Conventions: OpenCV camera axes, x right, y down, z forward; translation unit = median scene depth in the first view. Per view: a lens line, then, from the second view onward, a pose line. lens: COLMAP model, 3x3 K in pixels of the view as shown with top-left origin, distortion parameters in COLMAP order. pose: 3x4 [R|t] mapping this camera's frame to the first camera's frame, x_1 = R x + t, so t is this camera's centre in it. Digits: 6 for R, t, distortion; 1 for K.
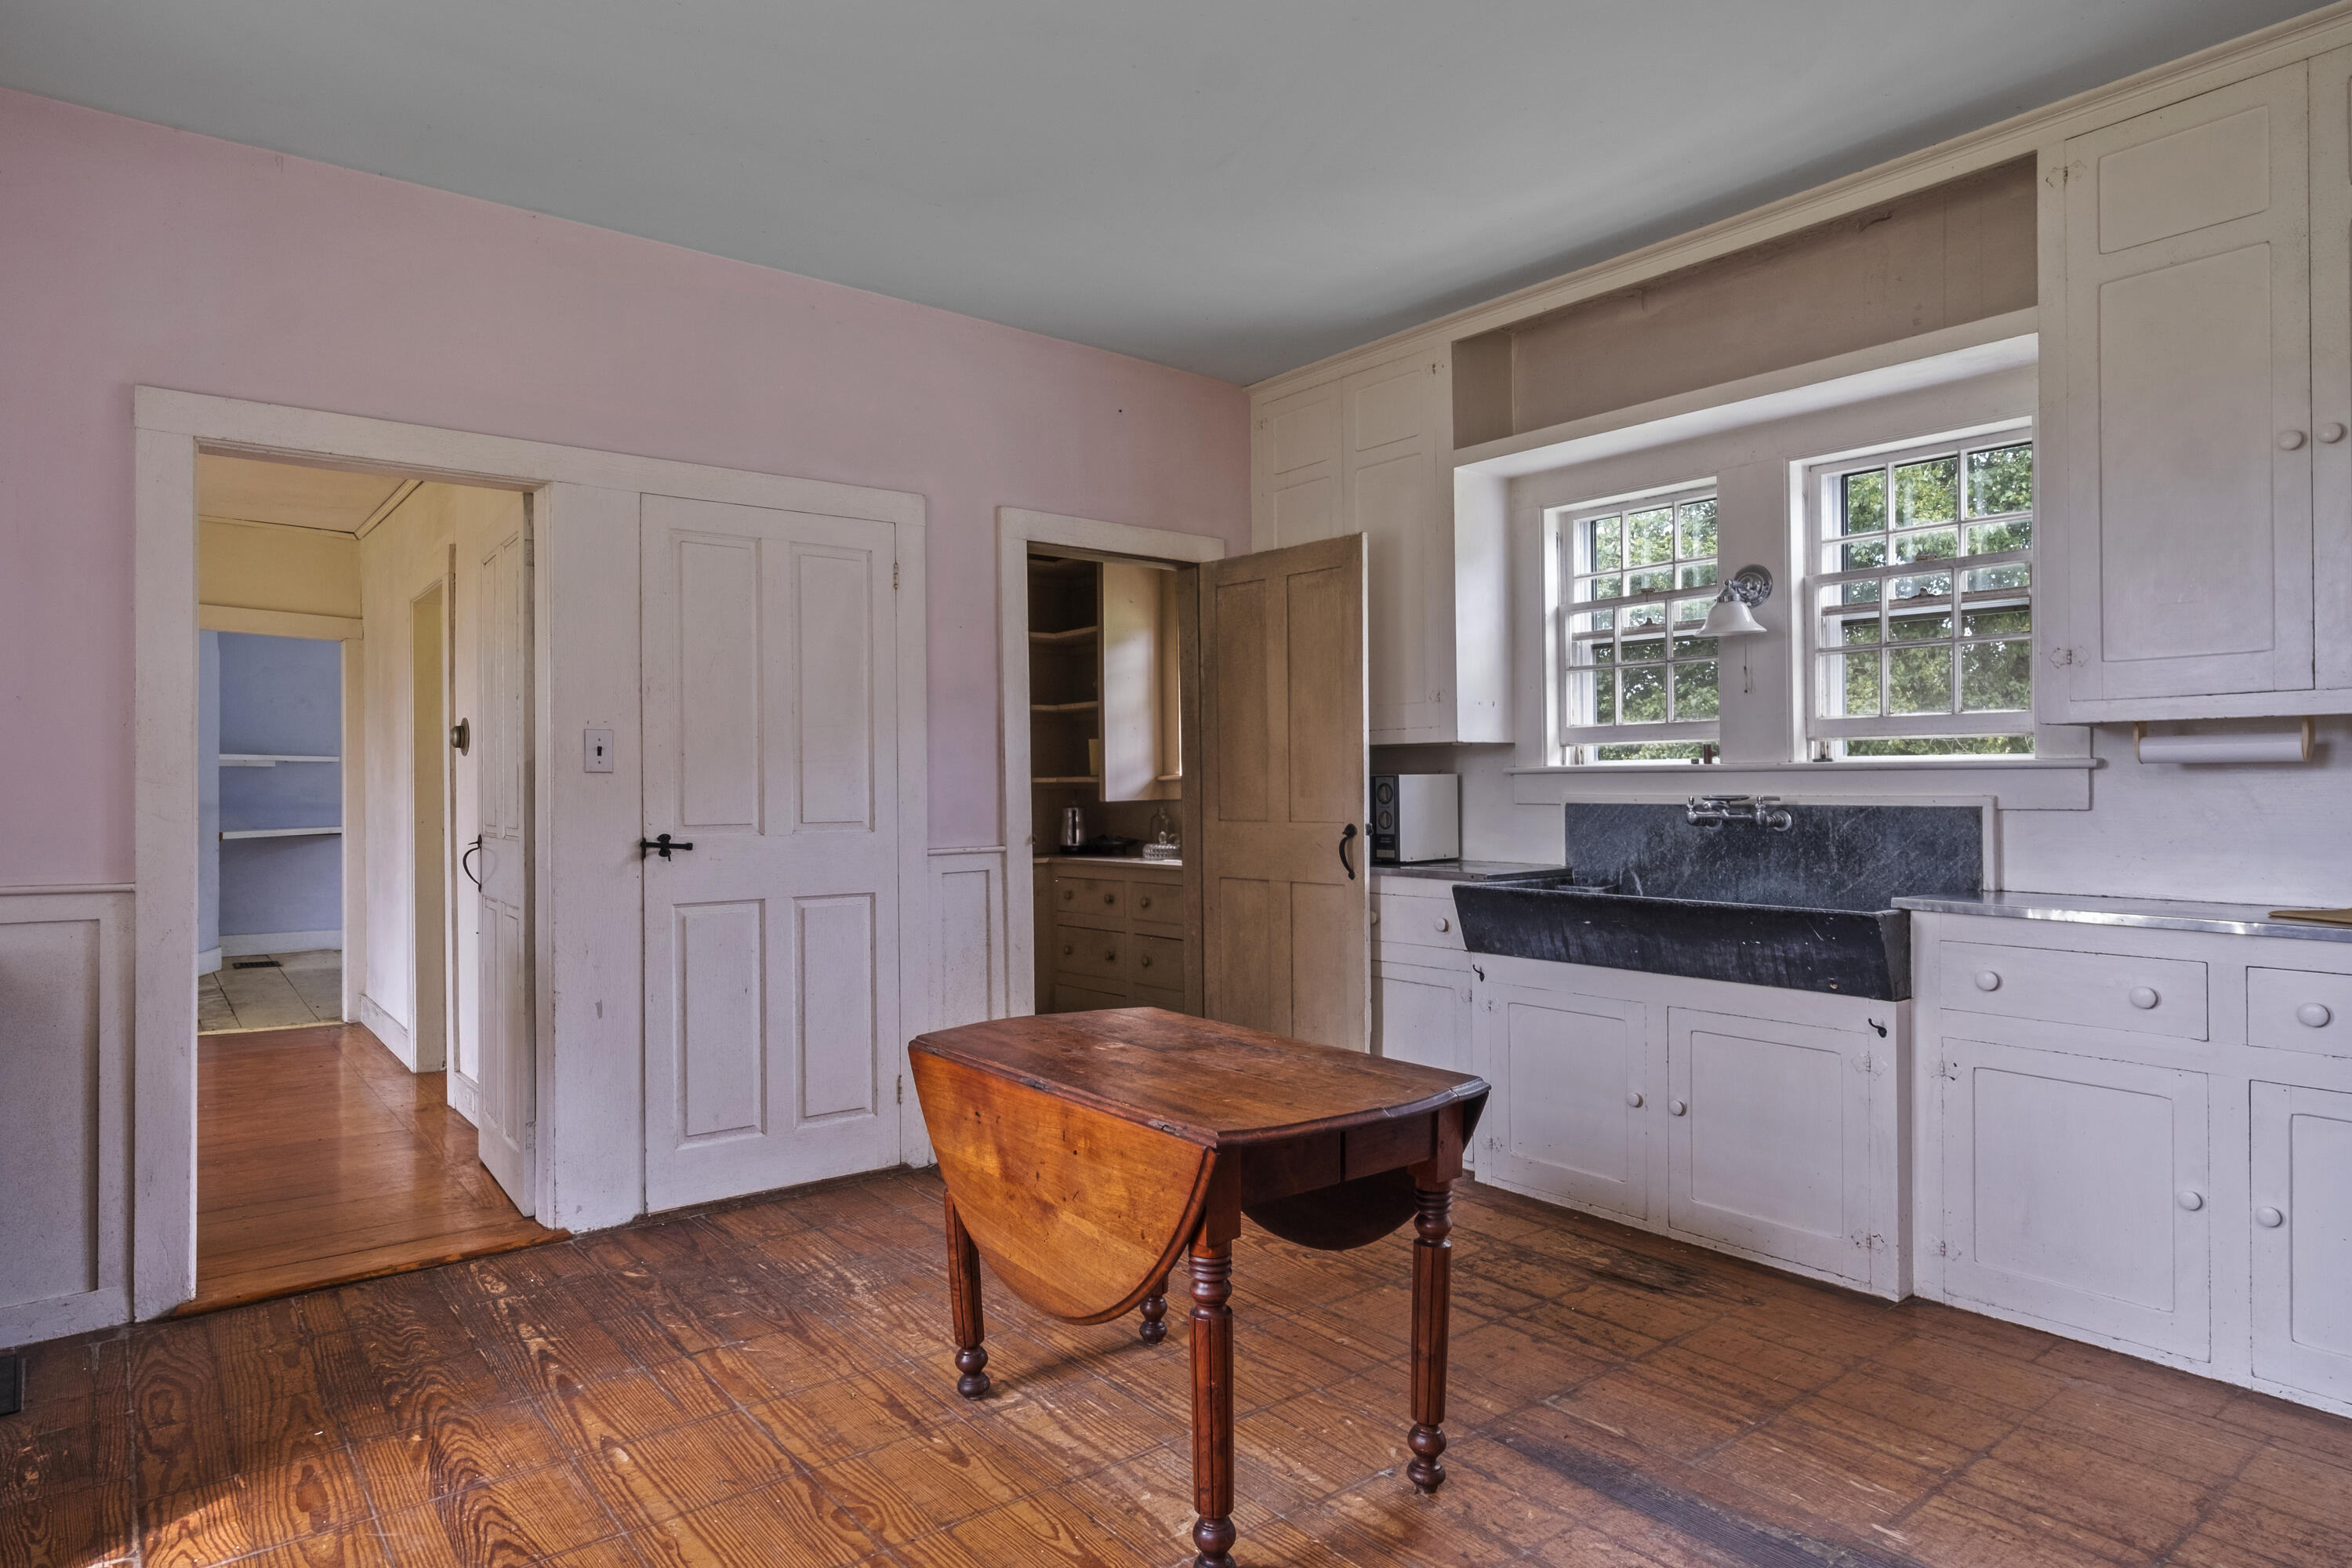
lens RADIAL K [[1346.0, 0, 1168.9], [0, 1346.0, 783.8], [0, 0, 1]] dist [0.006950, -0.000049]
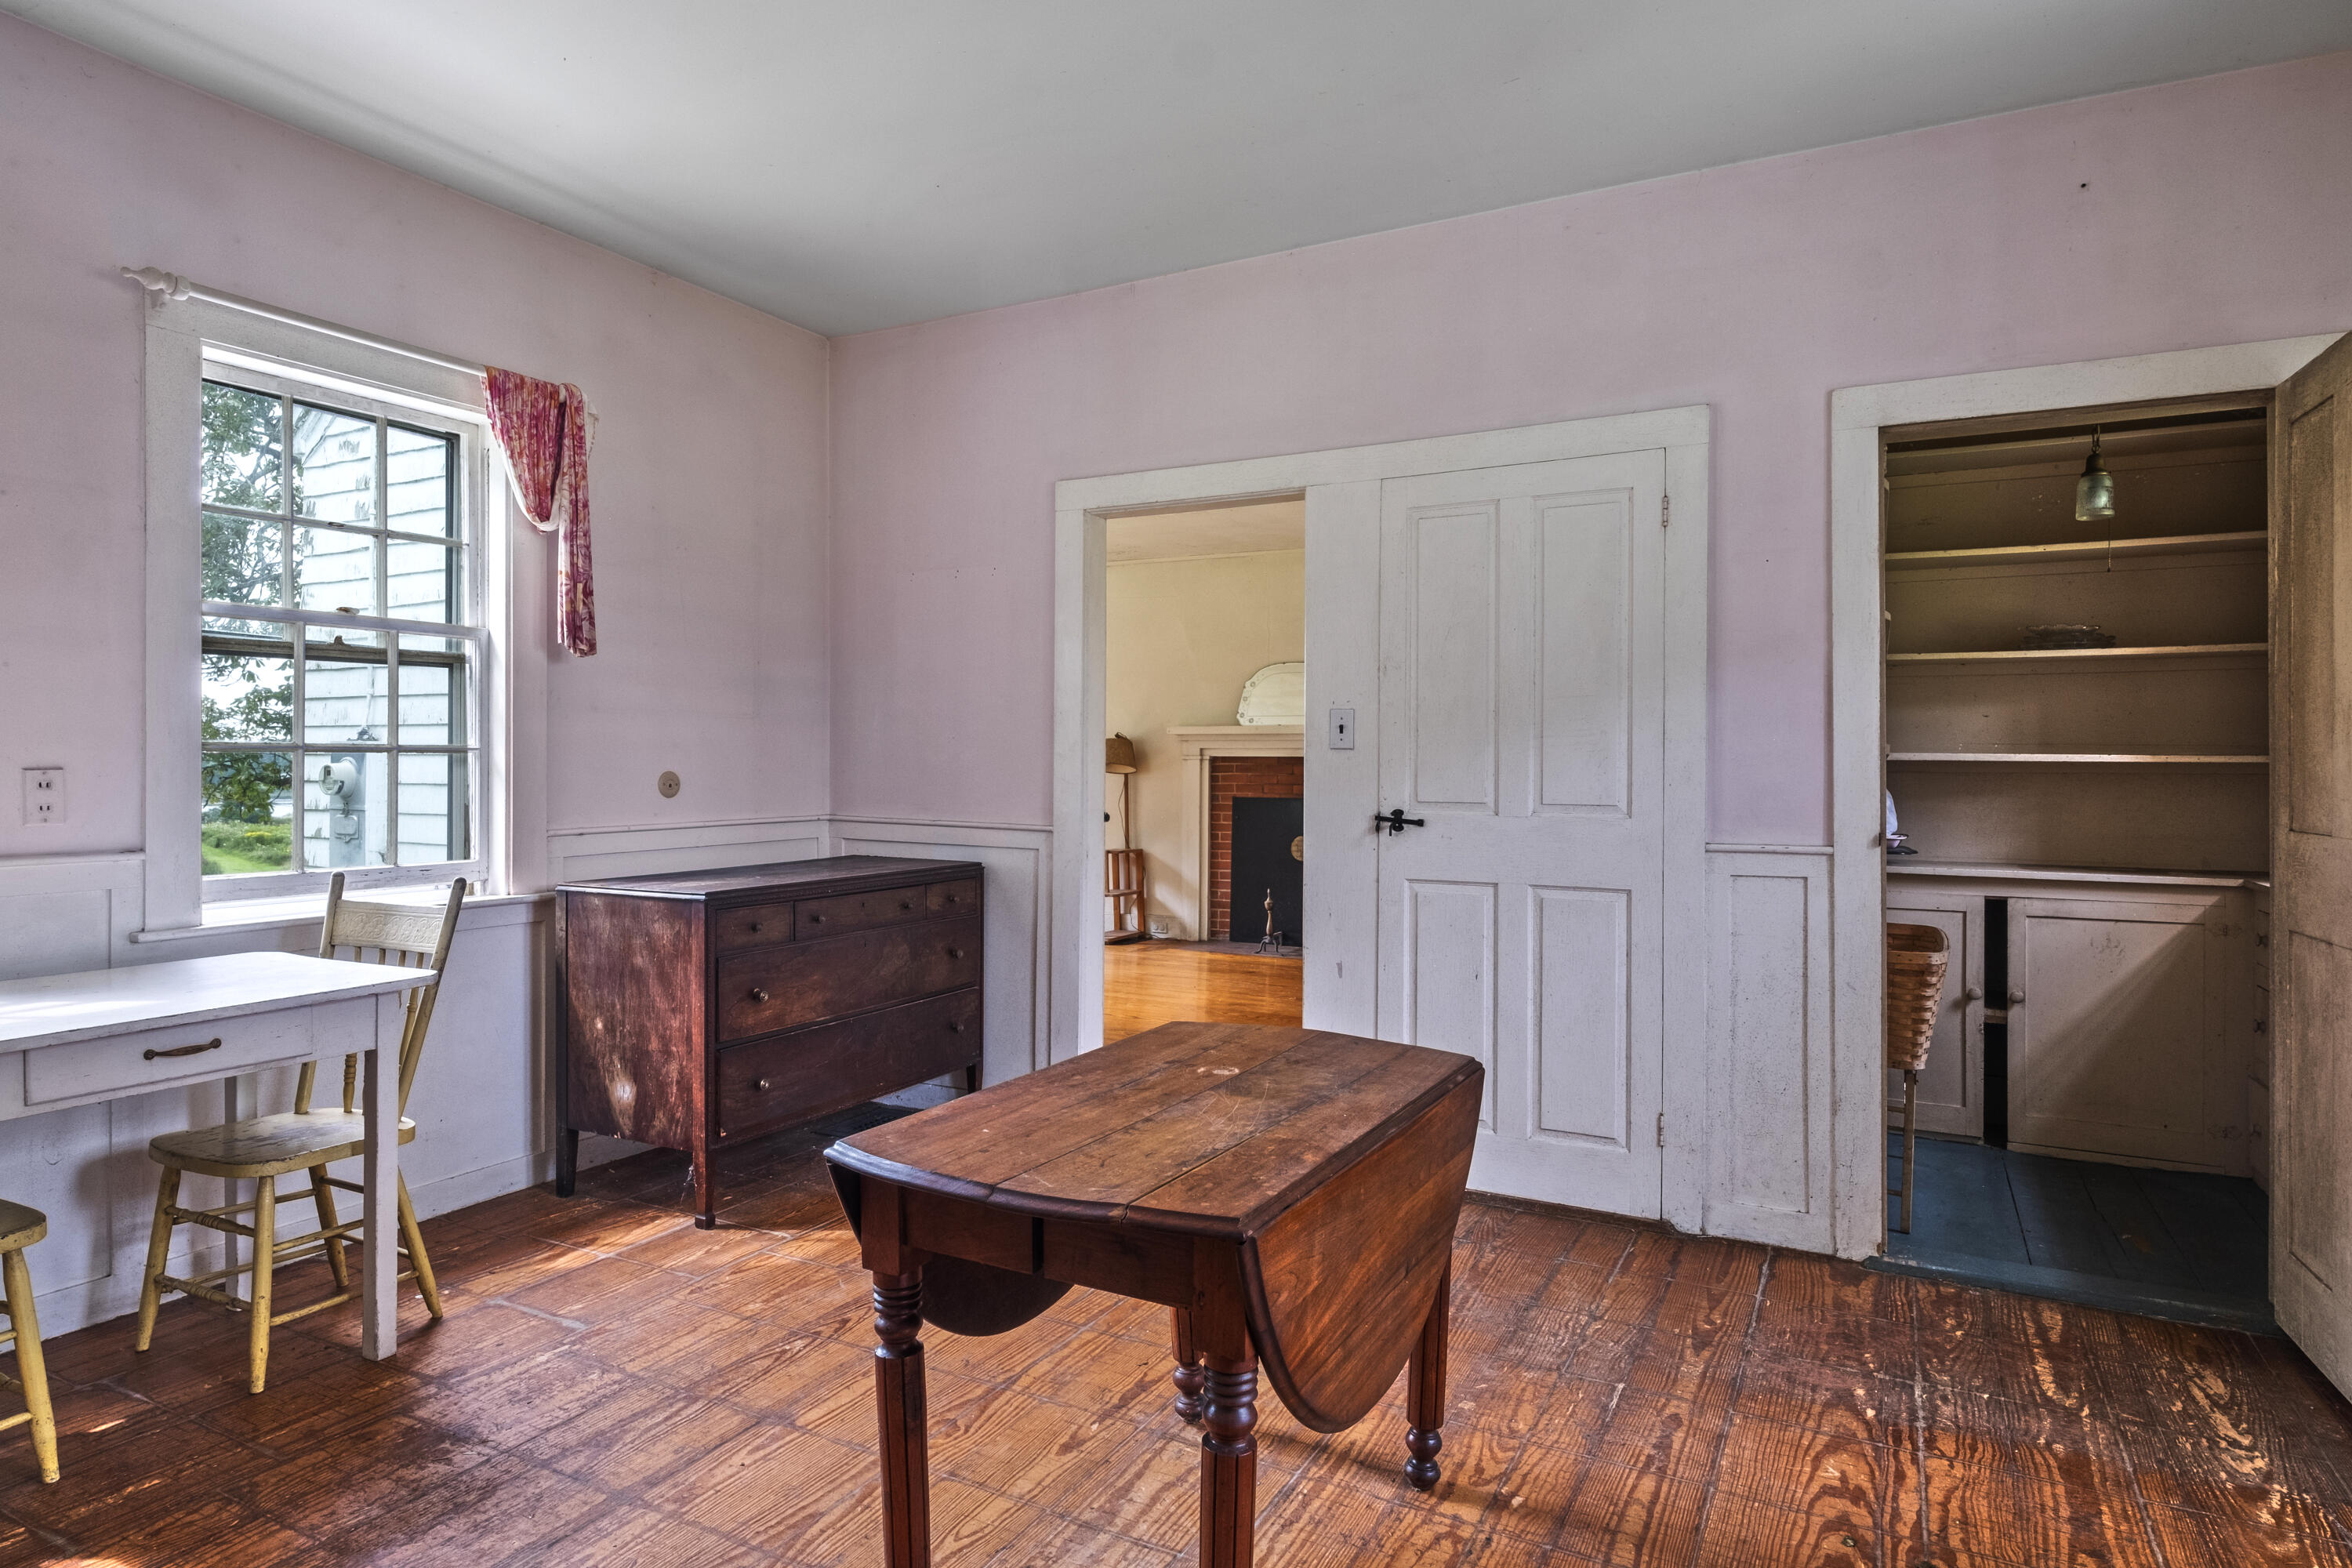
lens RADIAL K [[1346.0, 0, 1157.9], [0, 1346.0, 768.1], [0, 0, 1]] dist [0.006950, -0.000049]
pose [[0.398053, 0.008110, -0.917326, 0.465395], [-0.008925, 0.999948, 0.004968, 0.002600], [0.917319, 0.006209, 0.398105, 0.409096]]
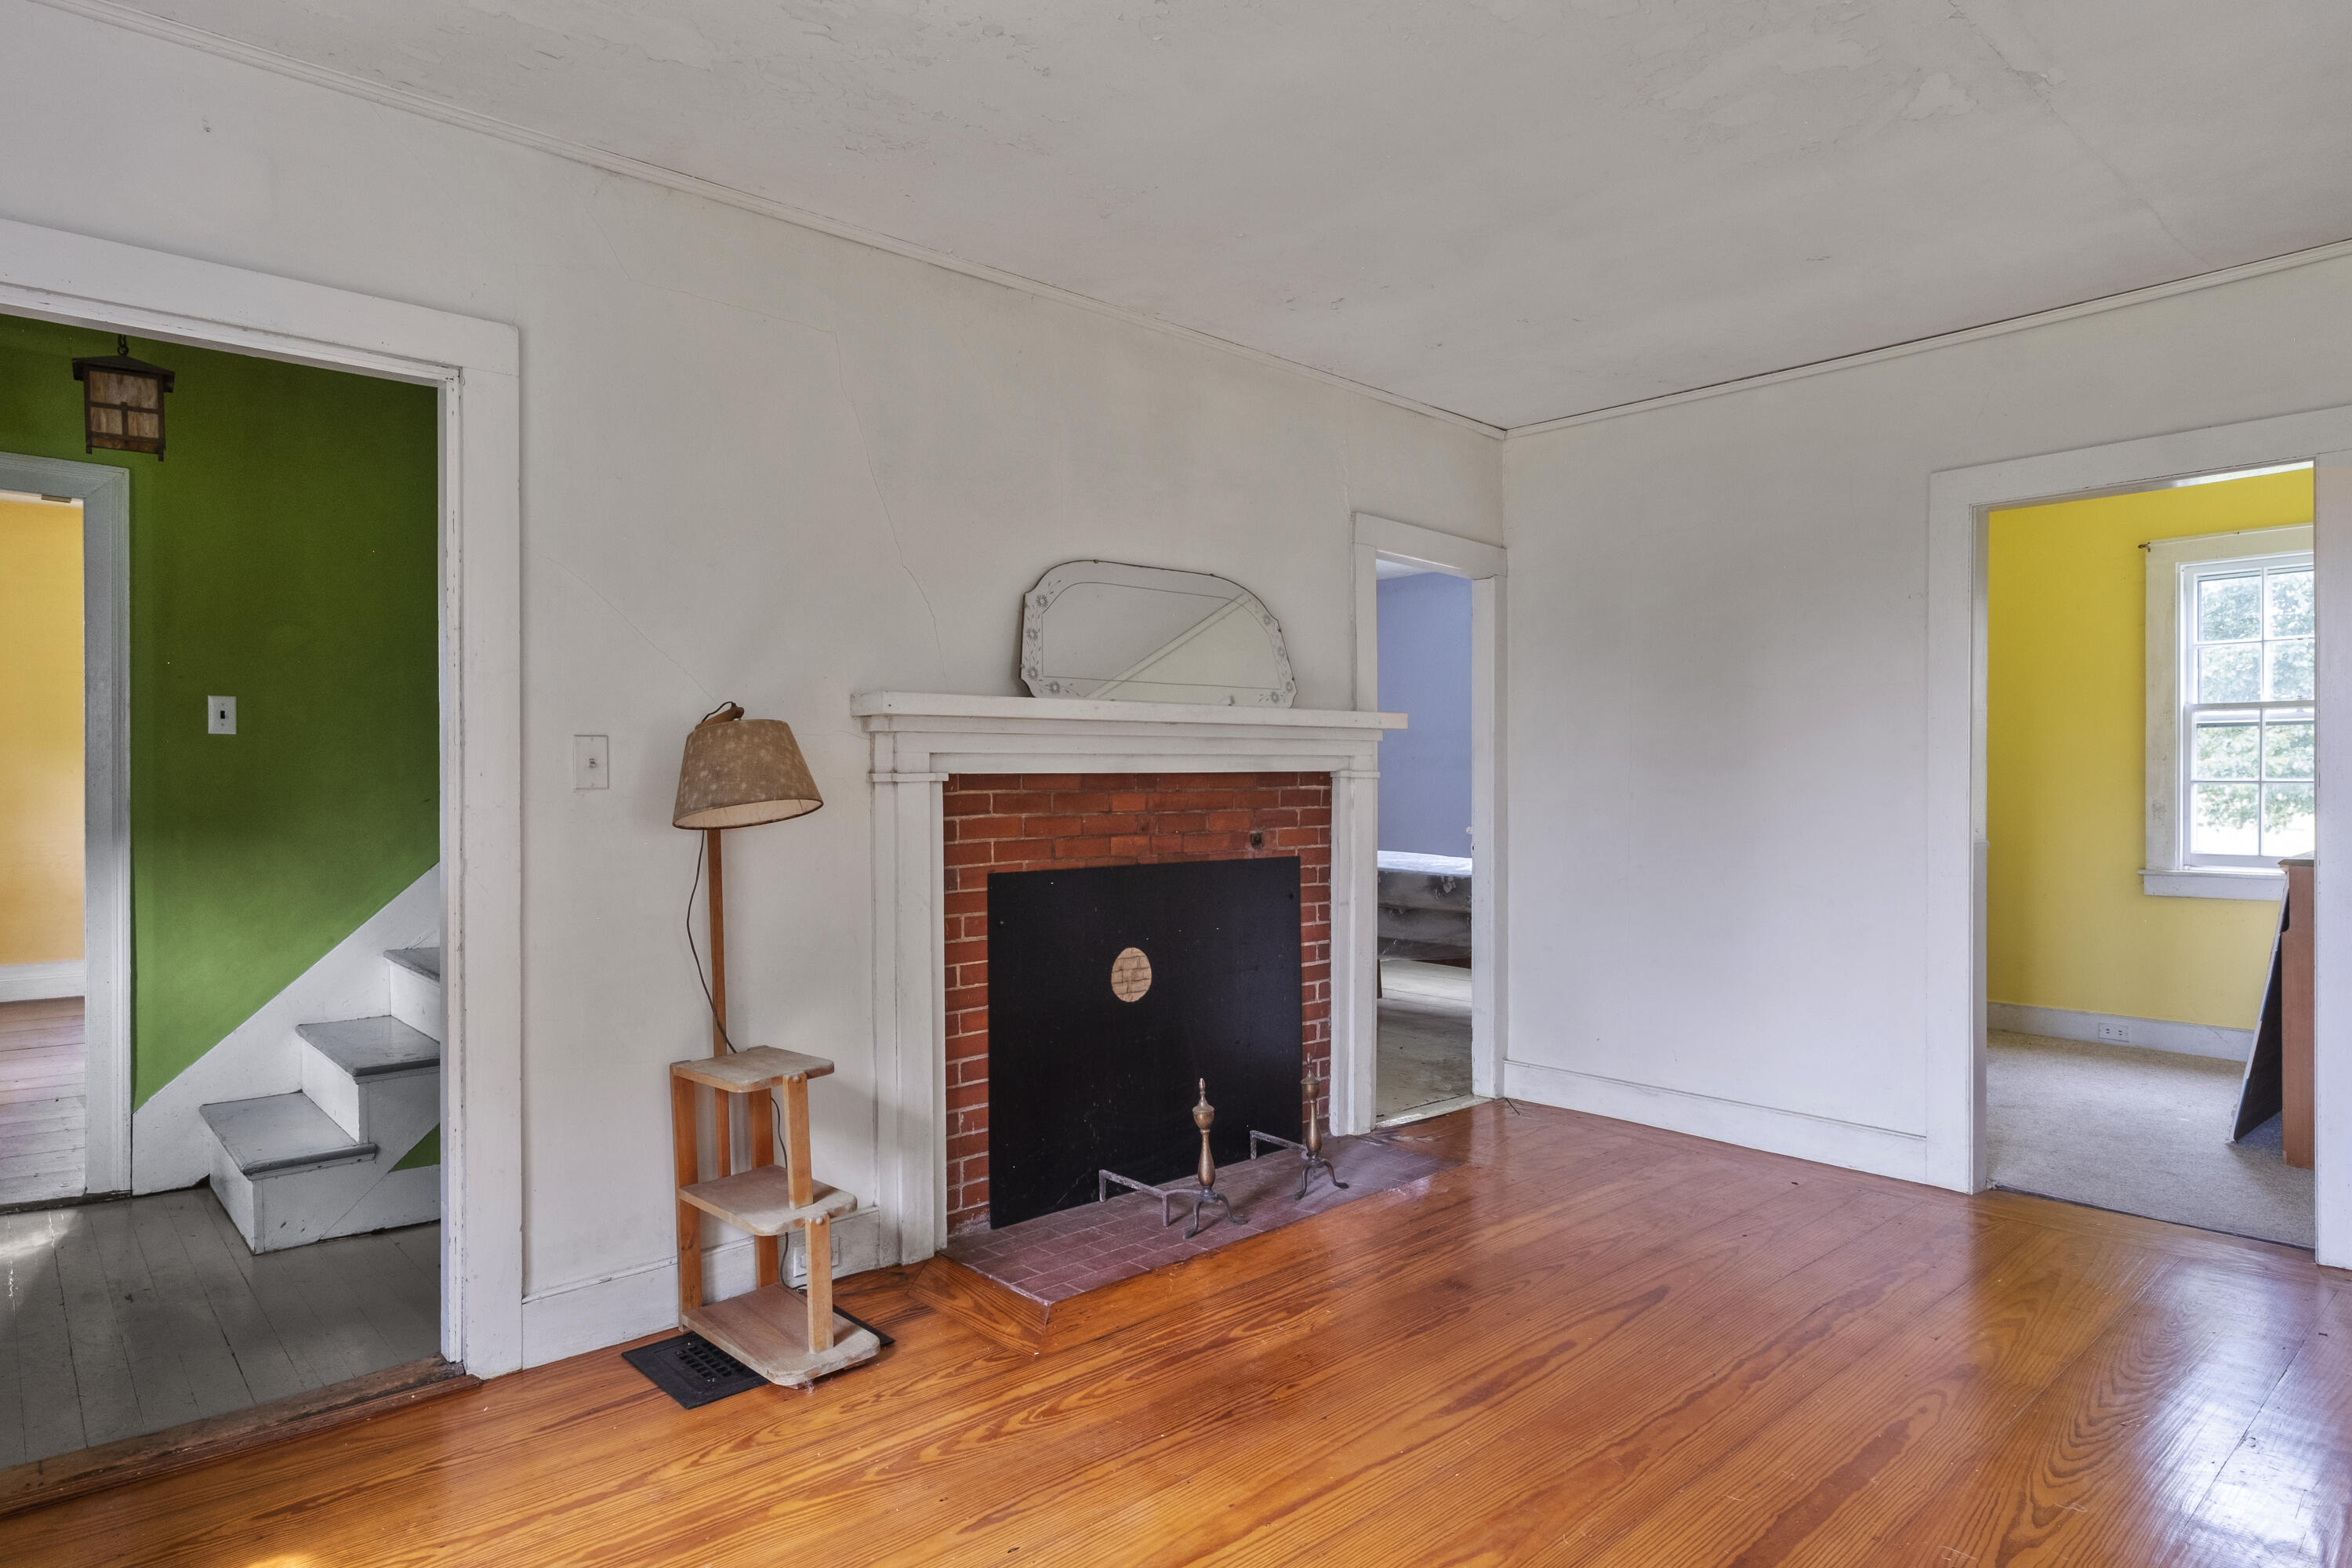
lens RADIAL K [[1346.0, 0, 1105.0], [0, 1346.0, 789.6], [0, 0, 1]] dist [0.006950, -0.000049]
pose [[0.999586, -0.004768, 0.028363, -1.533447], [0.004593, 0.999970, 0.006250, -0.001395], [-0.028392, -0.006117, 0.999578, 0.505535]]
